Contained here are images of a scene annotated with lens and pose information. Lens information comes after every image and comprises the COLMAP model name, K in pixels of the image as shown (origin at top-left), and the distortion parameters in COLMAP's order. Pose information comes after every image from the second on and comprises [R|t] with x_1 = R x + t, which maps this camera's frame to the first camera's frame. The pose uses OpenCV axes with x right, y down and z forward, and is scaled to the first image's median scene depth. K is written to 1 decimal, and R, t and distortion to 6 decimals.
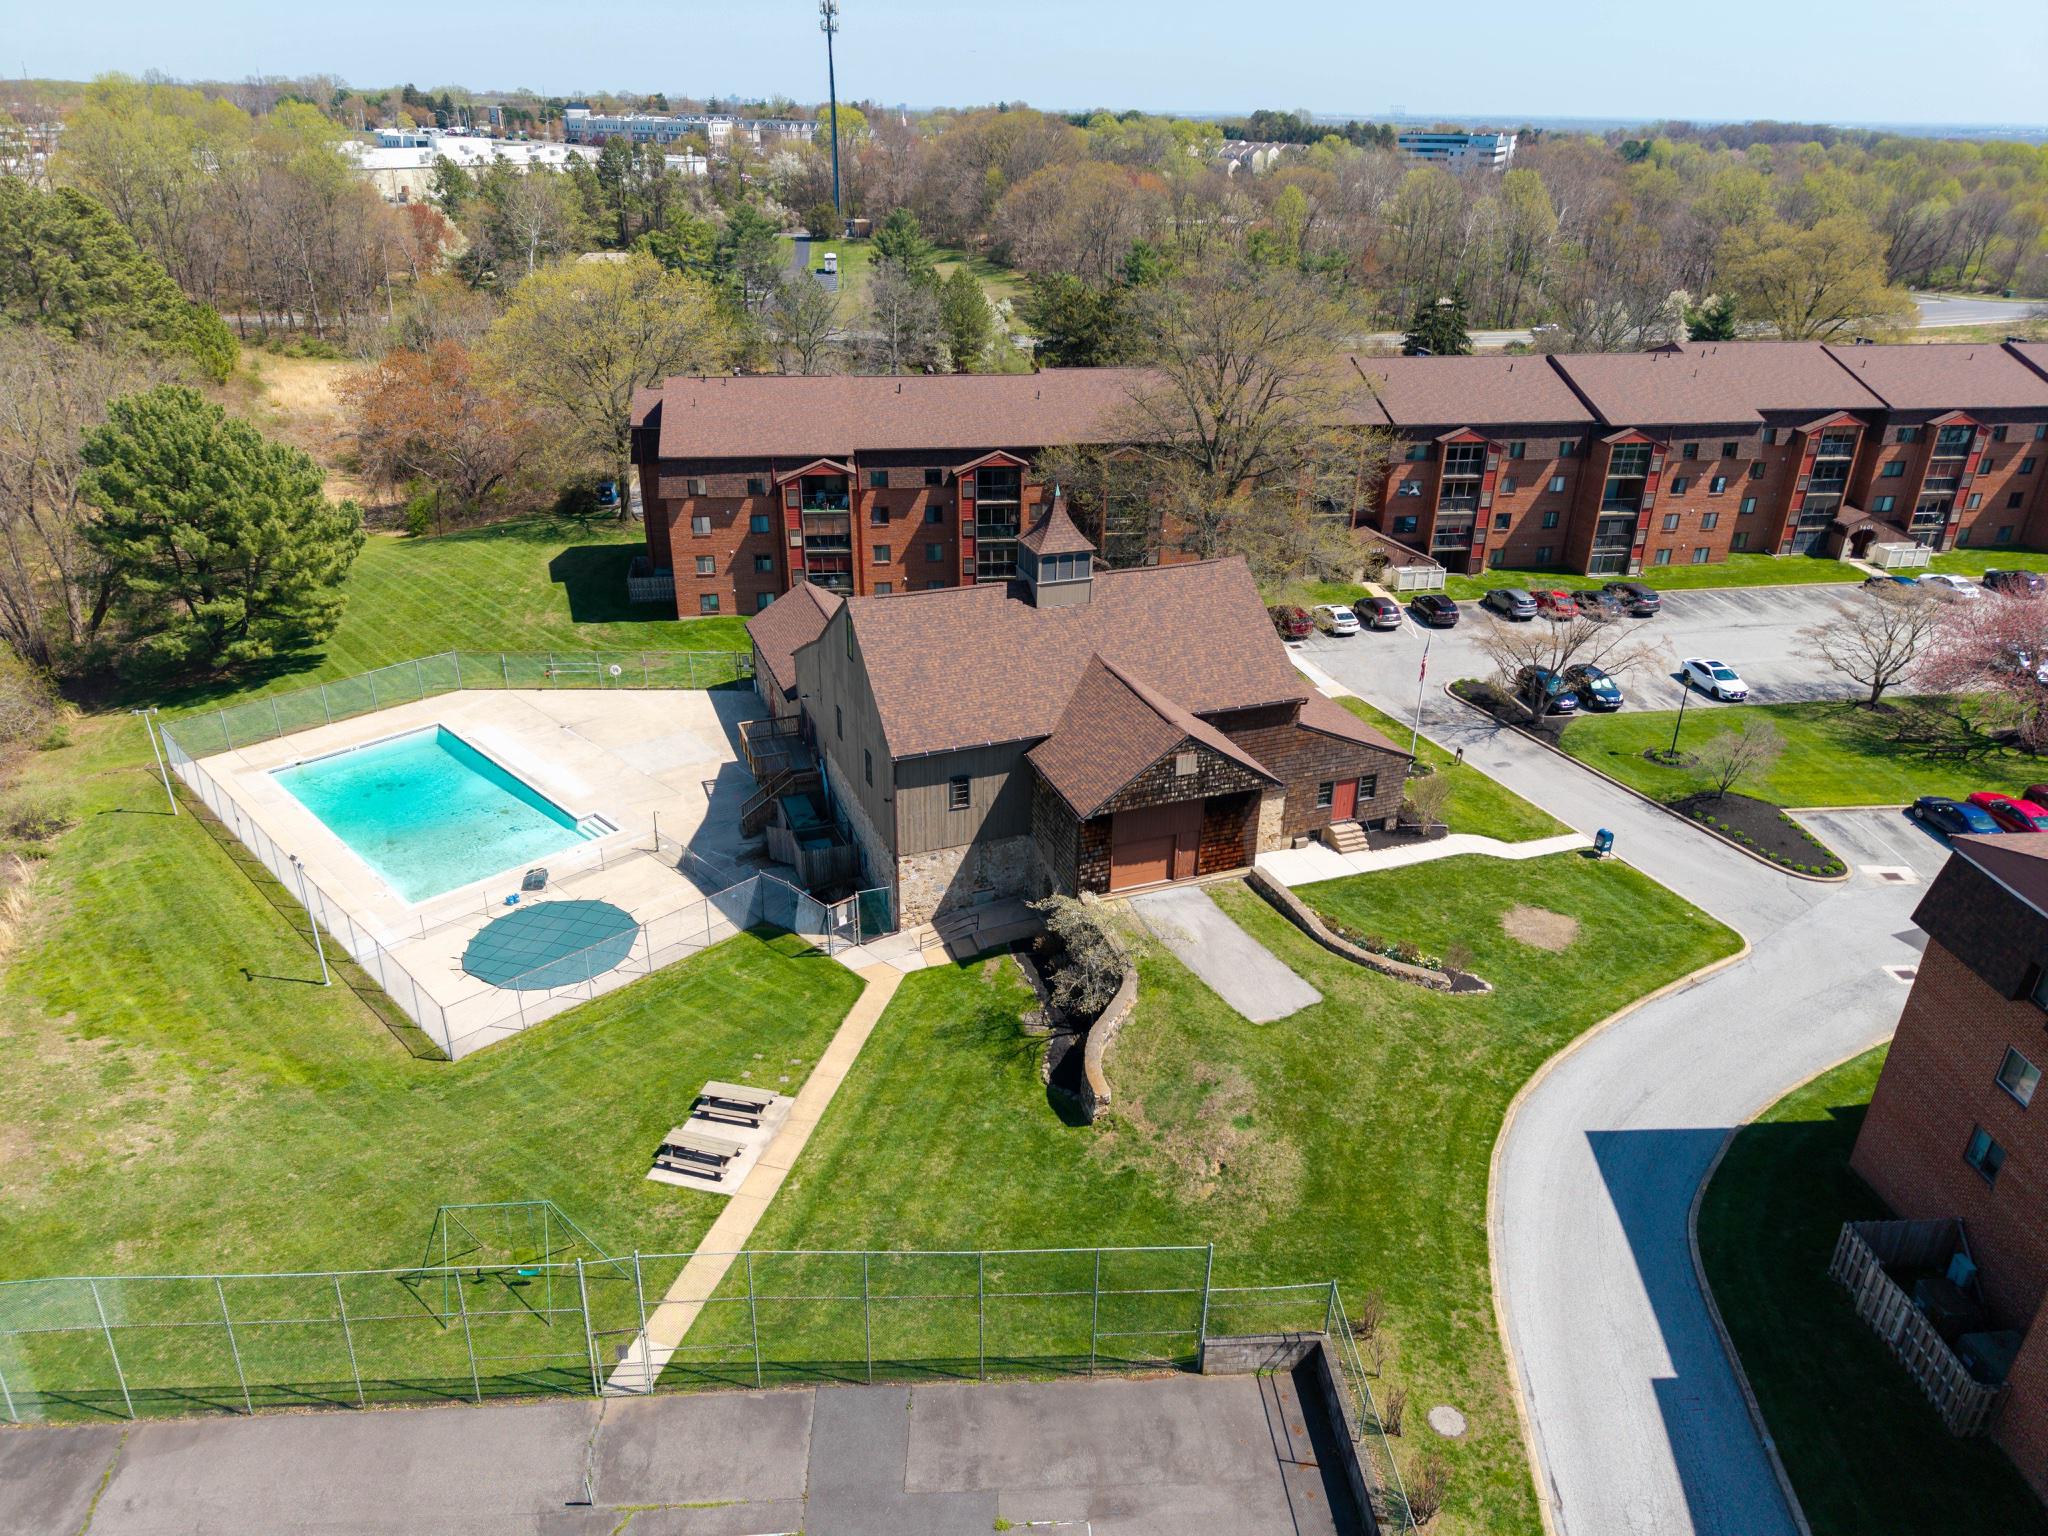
lens RADIAL K [[1389.4, 0, 1024.0], [0, 1389.4, 768.0], [0, 0, 1]] dist [-0.000087, -0.000112]
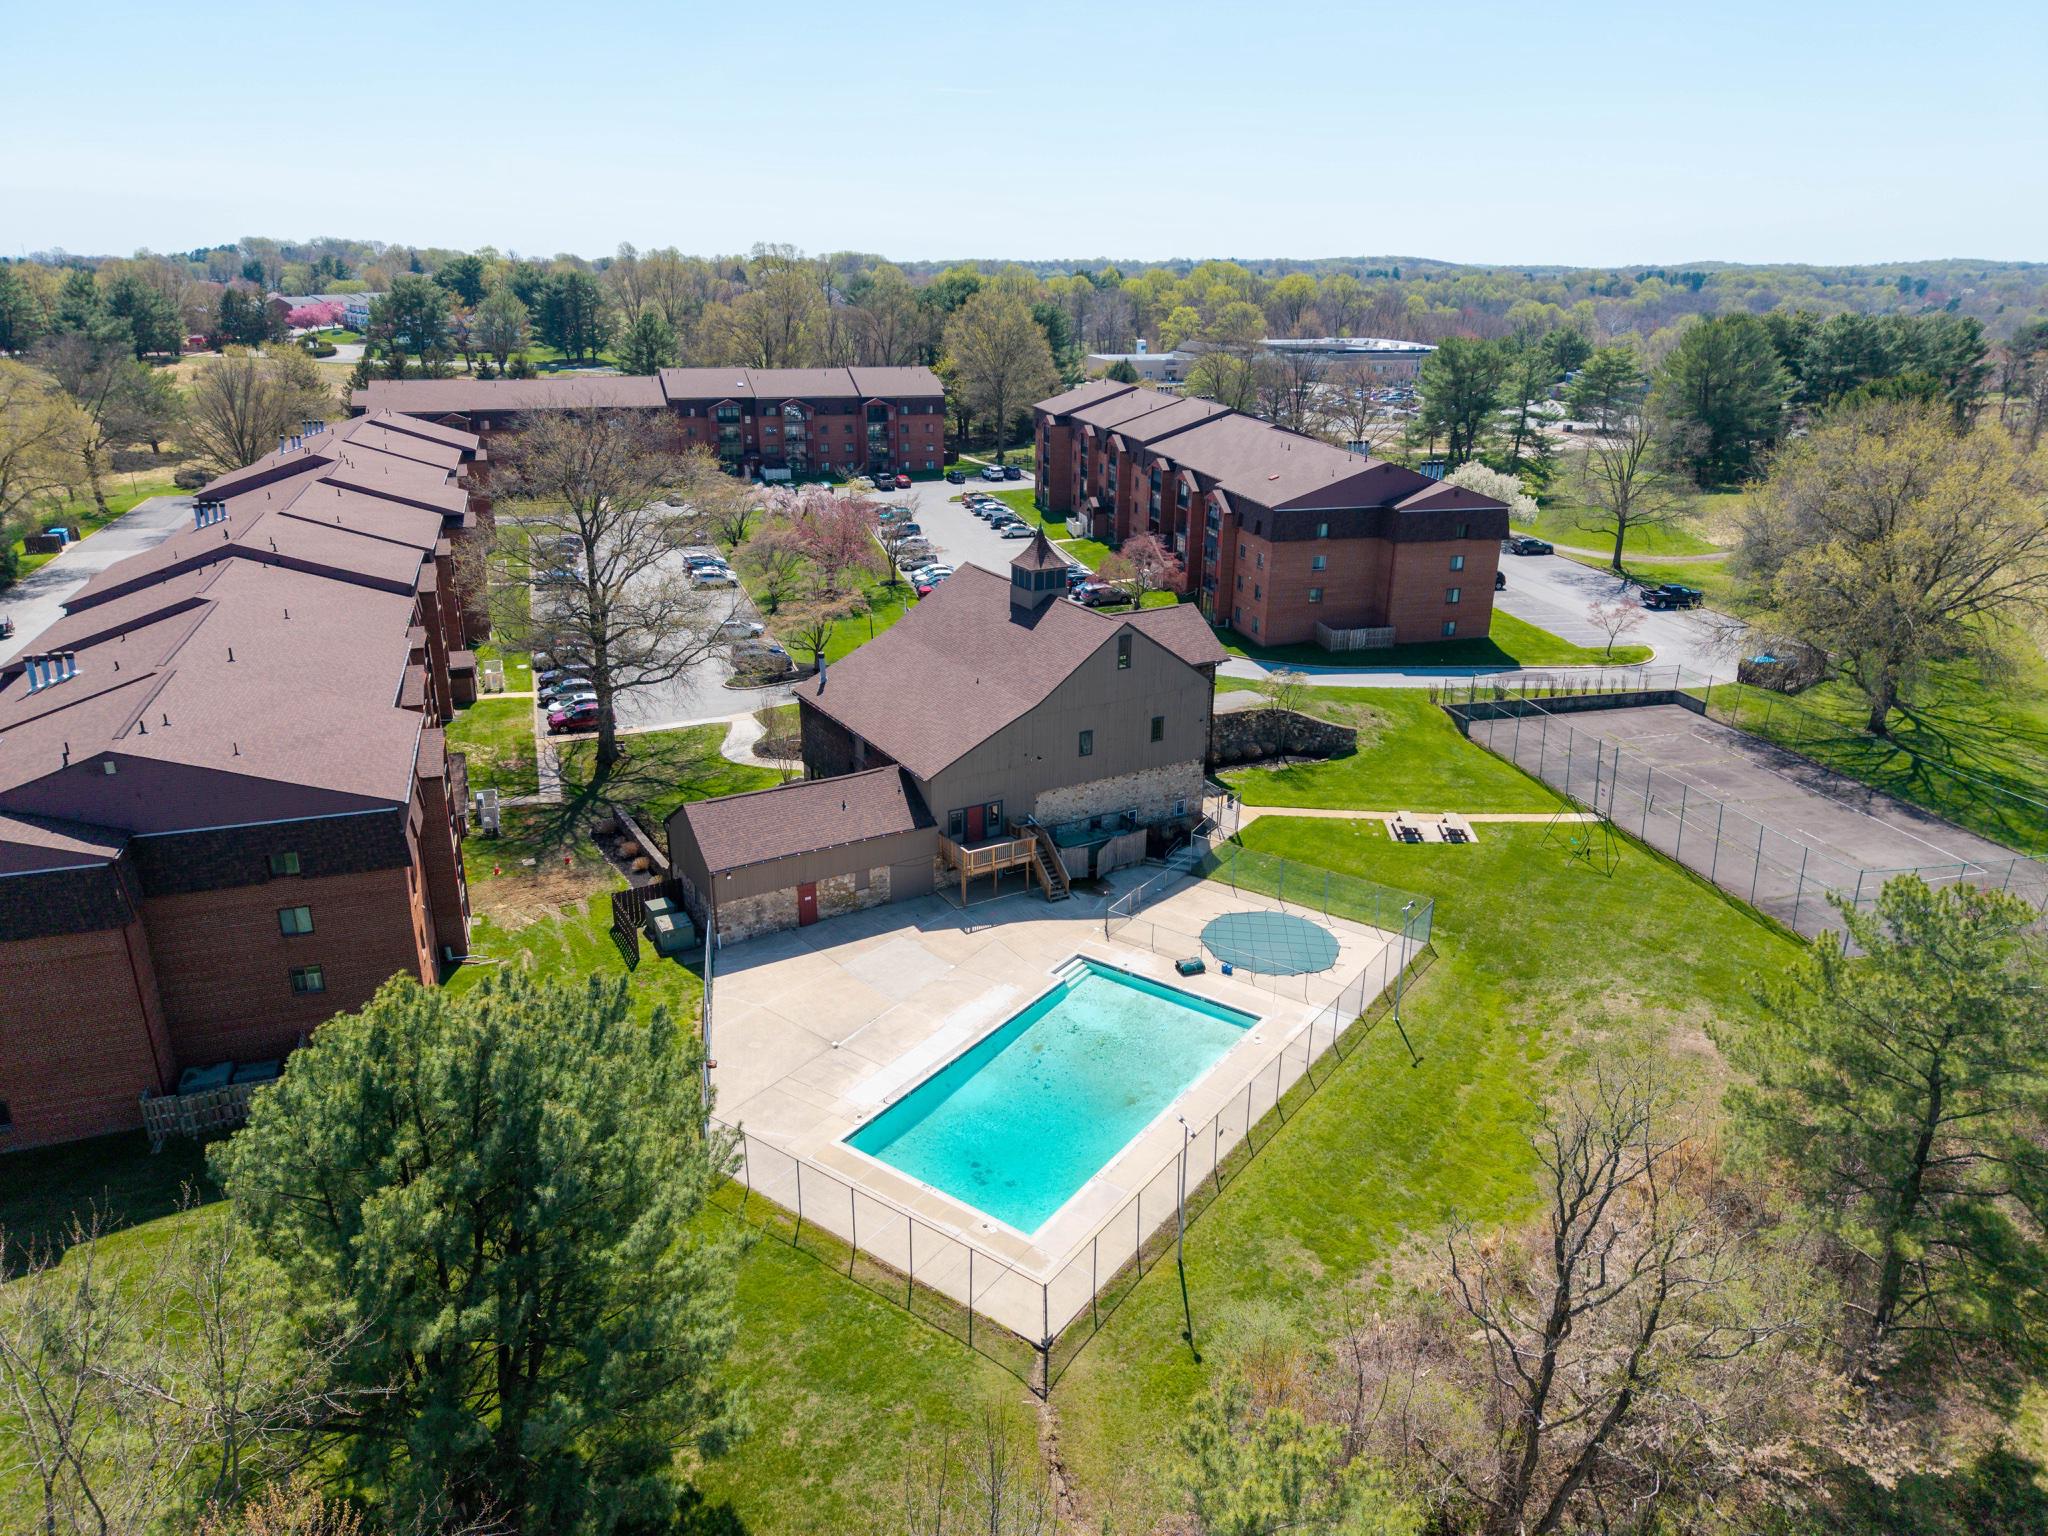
lens RADIAL K [[1389.4, 0, 1024.0], [0, 1389.4, 768.0], [0, 0, 1]] dist [-0.000087, -0.000112]
pose [[-0.174640, -0.358919, 0.916885, -1.290349], [0.431037, 0.809360, 0.398928, -0.542389], [-0.885273, 0.464880, 0.013361, 1.054264]]
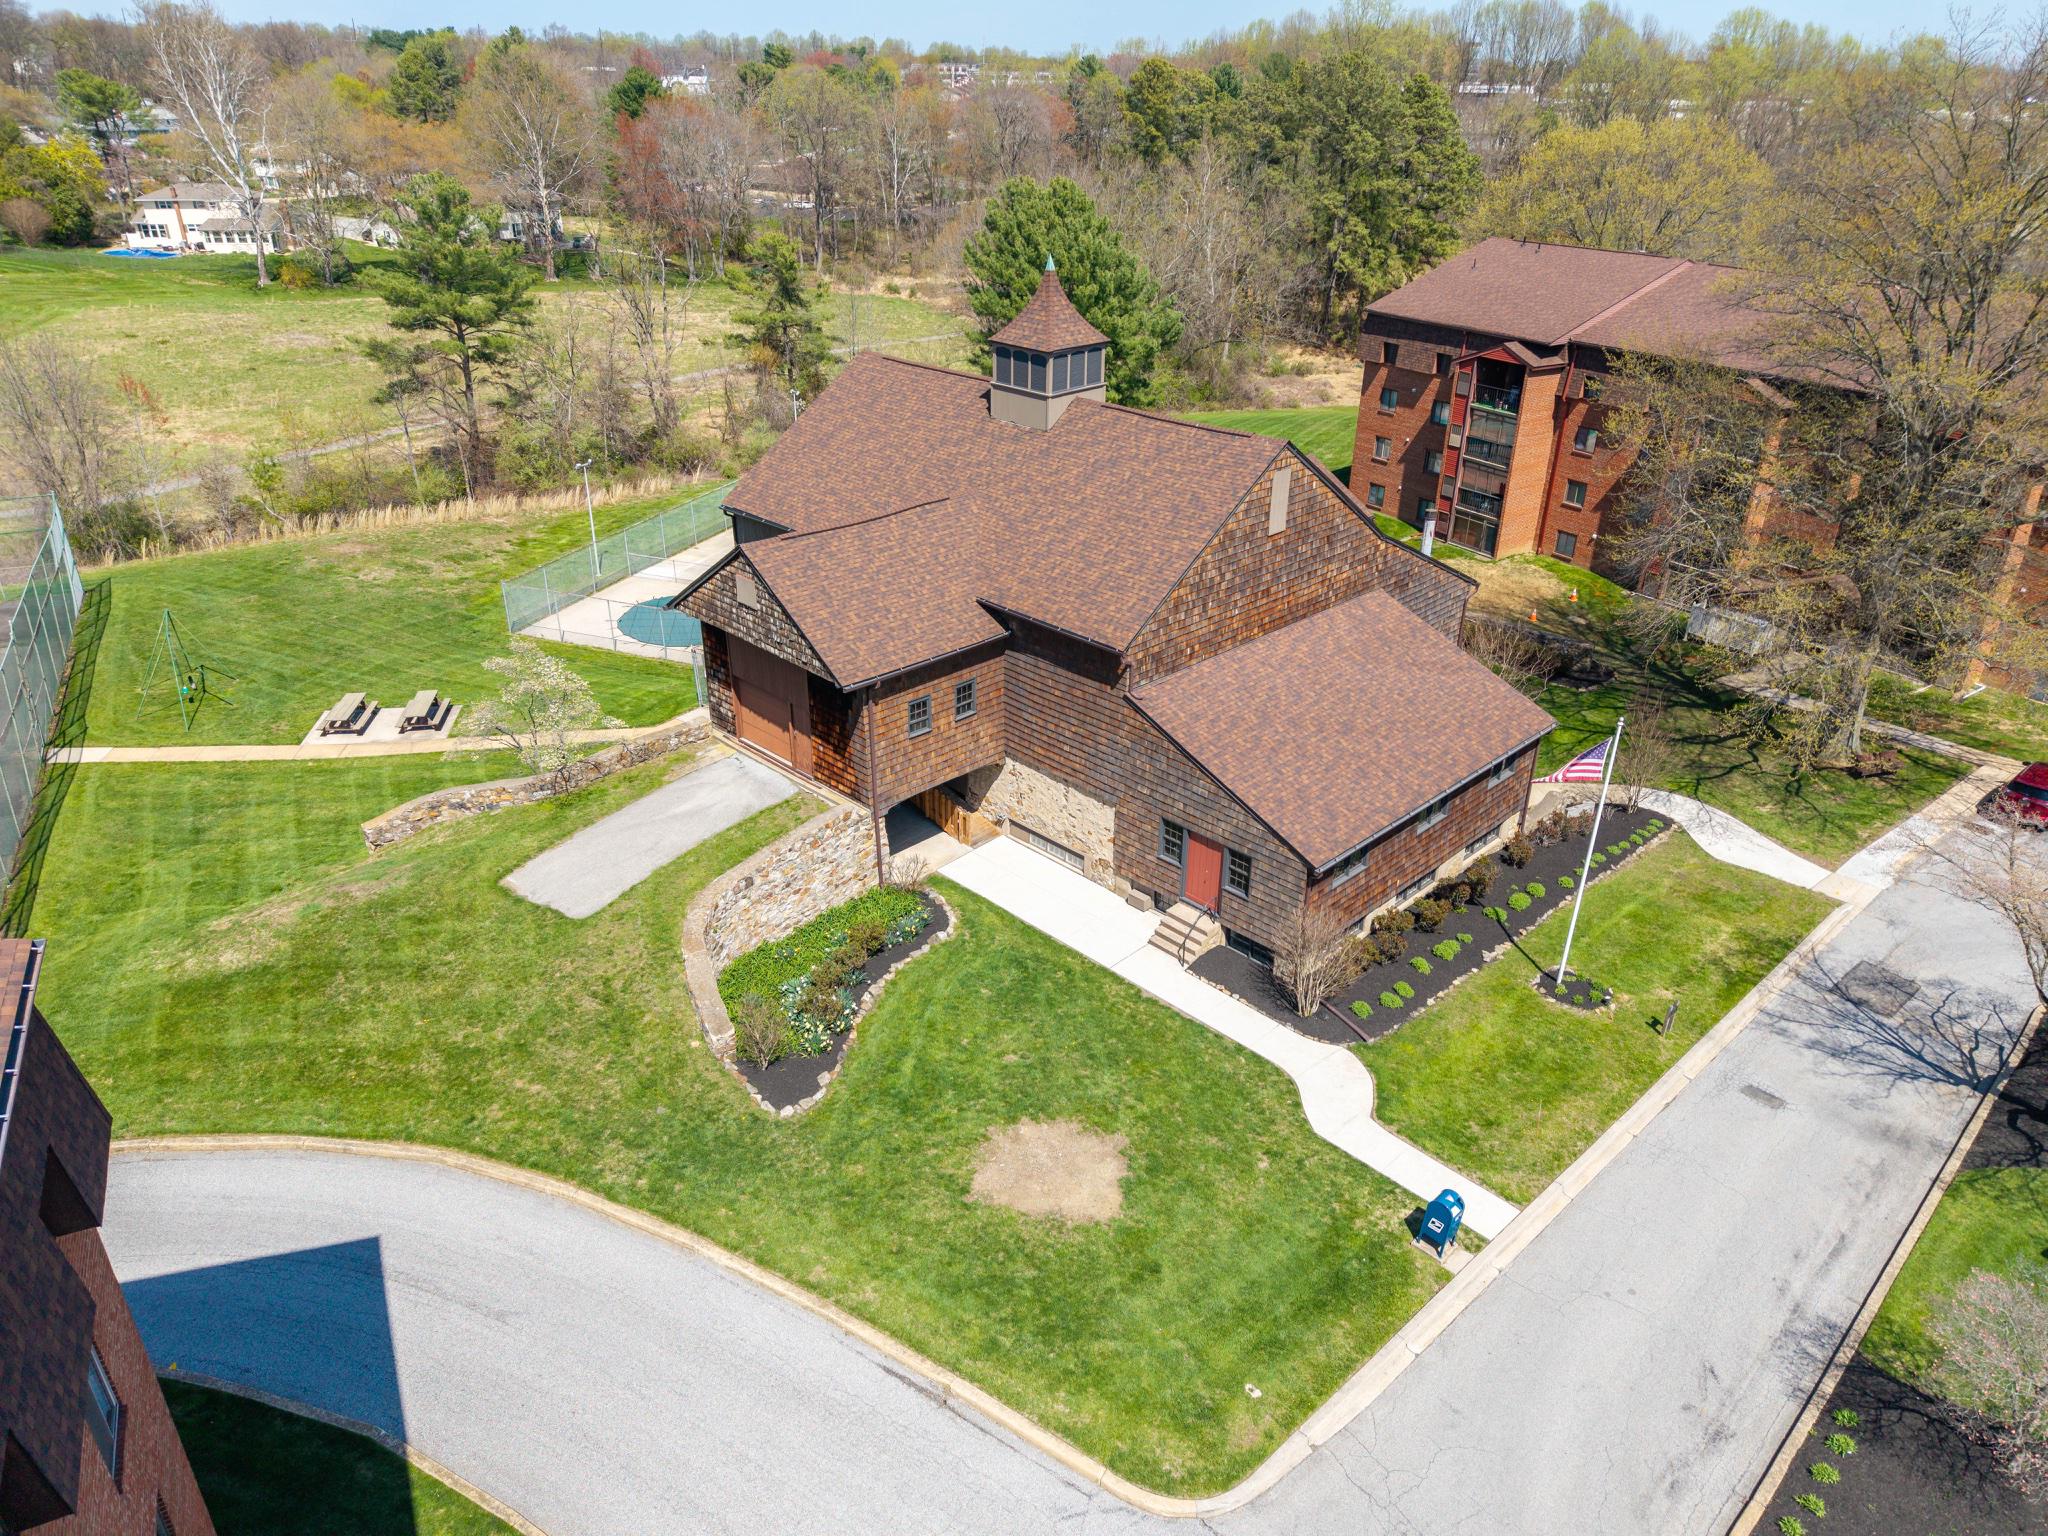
lens RADIAL K [[1434.5, 0, 1016.0], [0, 1434.5, 720.3], [0, 0, 1]] dist [0.002682, -0.003172]
pose [[0.381093, 0.359309, -0.851860, 0.728641], [-0.394171, 0.896599, 0.201840, -0.130889], [0.836300, 0.258859, 0.483317, 0.663675]]
